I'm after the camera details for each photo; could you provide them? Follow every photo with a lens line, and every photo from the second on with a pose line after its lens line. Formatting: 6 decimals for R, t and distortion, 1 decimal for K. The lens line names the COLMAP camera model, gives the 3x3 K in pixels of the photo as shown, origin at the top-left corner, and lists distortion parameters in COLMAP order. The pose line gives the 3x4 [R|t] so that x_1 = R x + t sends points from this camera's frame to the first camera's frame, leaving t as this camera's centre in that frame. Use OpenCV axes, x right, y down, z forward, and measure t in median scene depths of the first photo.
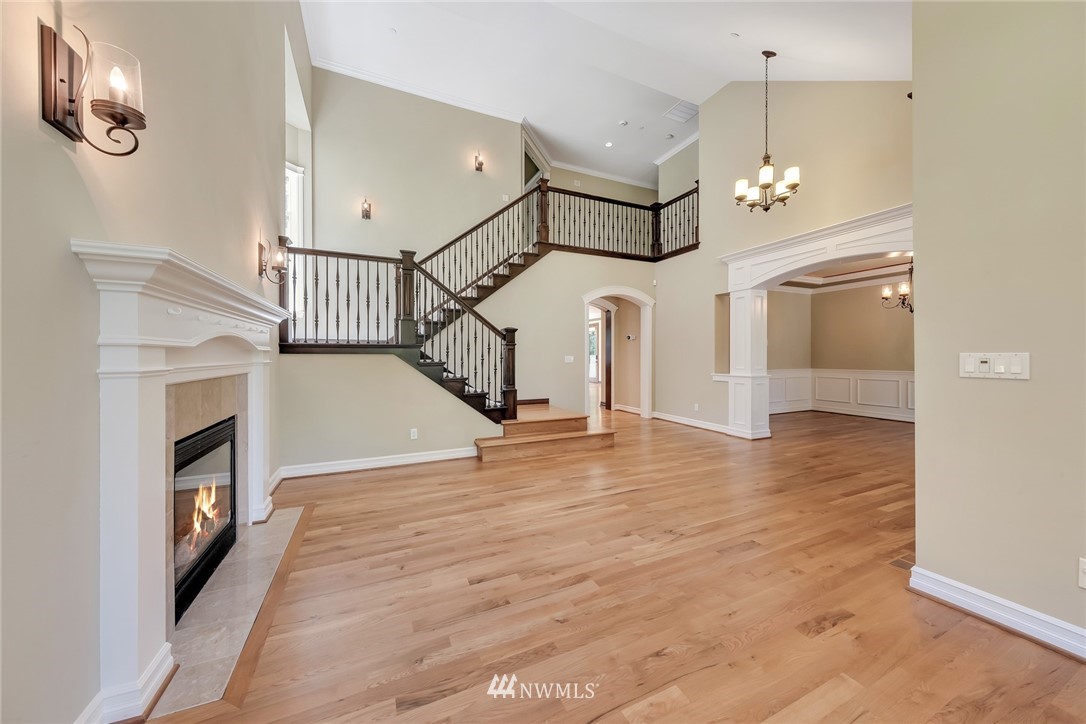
lens RADIAL K [[371.0, 0, 538.1], [0, 371.0, 358.3], [0, 0, 1]] dist [0.008699, -0.000133]
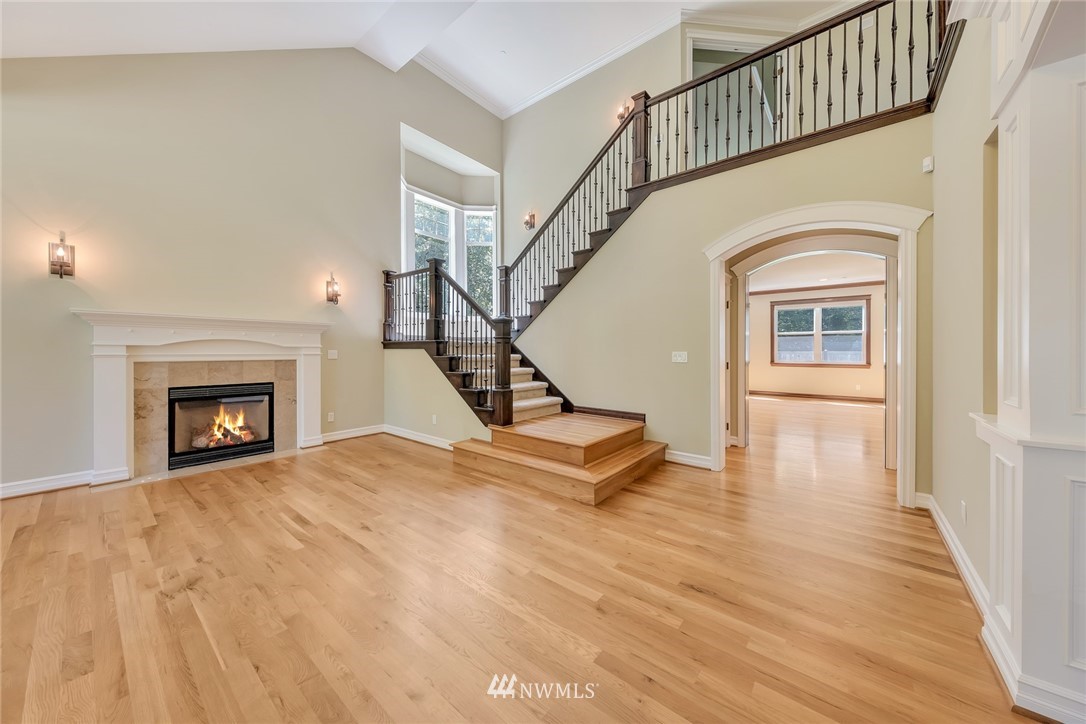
lens RADIAL K [[371.0, 0, 544.0], [0, 371.0, 353.3], [0, 0, 1]] dist [0.008699, -0.000133]
pose [[0.456947, 0.004469, -0.889483, 0.810061], [-0.008712, 0.999962, 0.000549, -0.001600], [0.889451, 0.007499, 0.456969, 0.777127]]
